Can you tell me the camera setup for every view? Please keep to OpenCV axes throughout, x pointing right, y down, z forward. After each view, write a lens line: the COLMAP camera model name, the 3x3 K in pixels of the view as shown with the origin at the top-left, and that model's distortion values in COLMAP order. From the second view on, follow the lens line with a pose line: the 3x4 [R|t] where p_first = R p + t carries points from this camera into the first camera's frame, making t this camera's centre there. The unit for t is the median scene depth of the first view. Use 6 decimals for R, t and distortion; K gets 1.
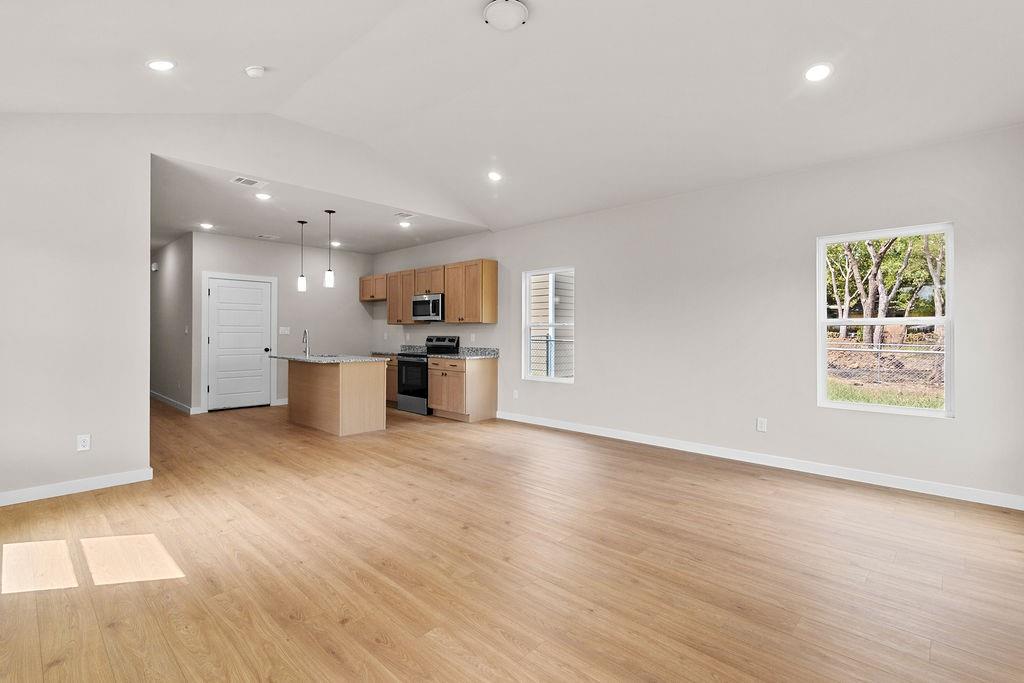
lens RADIAL K [[473.7, 0, 497.2], [0, 473.7, 333.0], [0, 0, 1]] dist [0.001908, 0.000183]
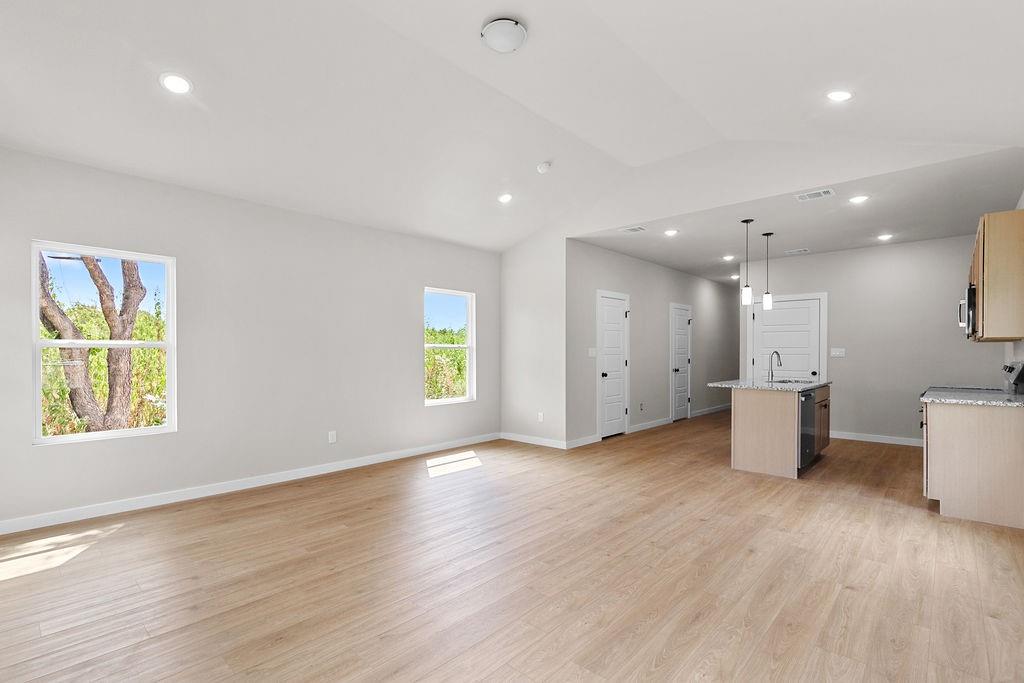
lens RADIAL K [[473.7, 0, 507.4], [0, 473.7, 347.6], [0, 0, 1]] dist [0.001908, 0.000183]
pose [[0.025683, -0.012431, -0.999593, 0.442026], [-0.003999, 0.999913, -0.012537, -0.000556], [0.999662, 0.004320, 0.025631, 0.425135]]
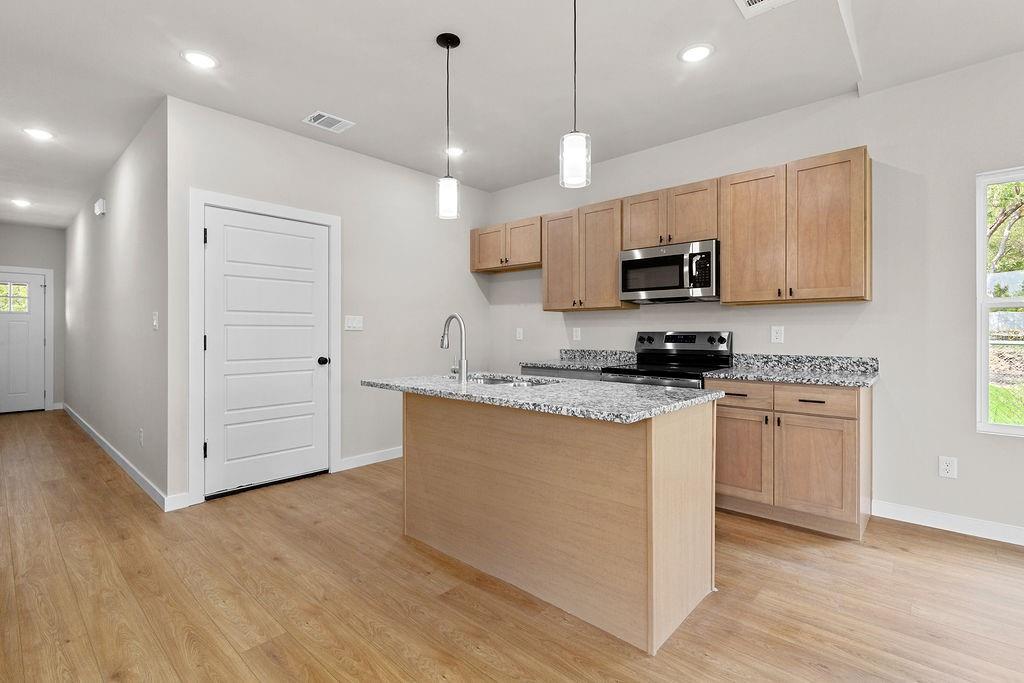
lens RADIAL K [[473.7, 0, 506.4], [0, 473.7, 338.5], [0, 0, 1]] dist [0.001908, 0.000183]
pose [[0.999458, -0.005180, 0.032520, -0.338112], [0.004702, 0.999880, 0.014750, 0.005983], [-0.032593, -0.014589, 0.999362, 0.543341]]
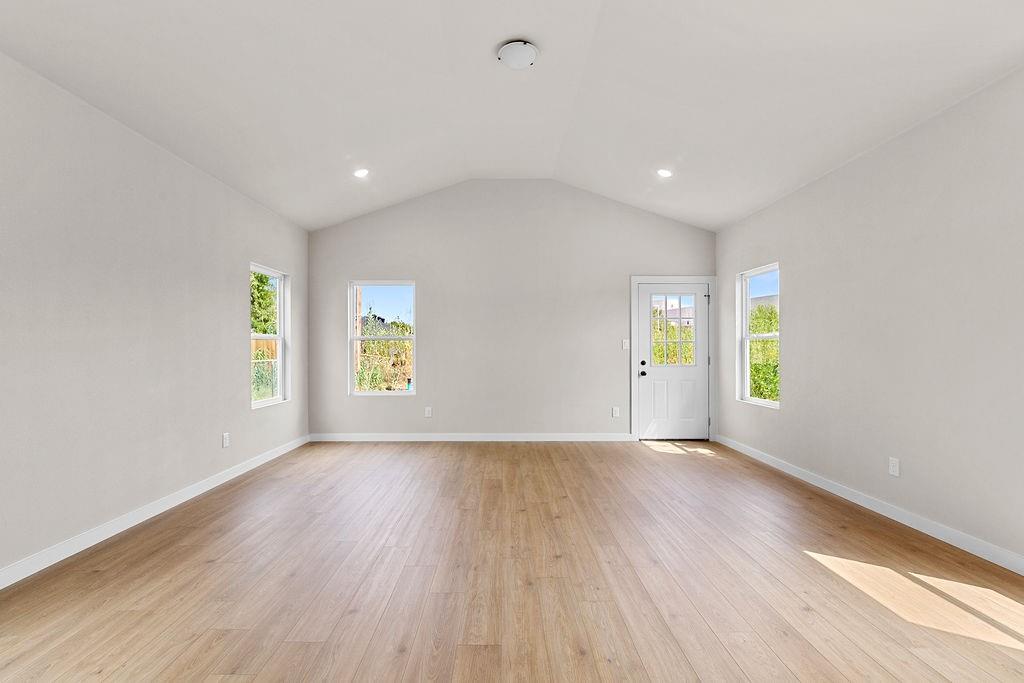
lens RADIAL K [[473.7, 0, 508.8], [0, 473.7, 344.8], [0, 0, 1]] dist [0.001908, 0.000183]
pose [[-0.707080, 0.004103, 0.707121, -0.324661], [0.003015, 0.999992, -0.002787, 0.003428], [-0.707127, 0.000161, -0.707087, 0.782060]]
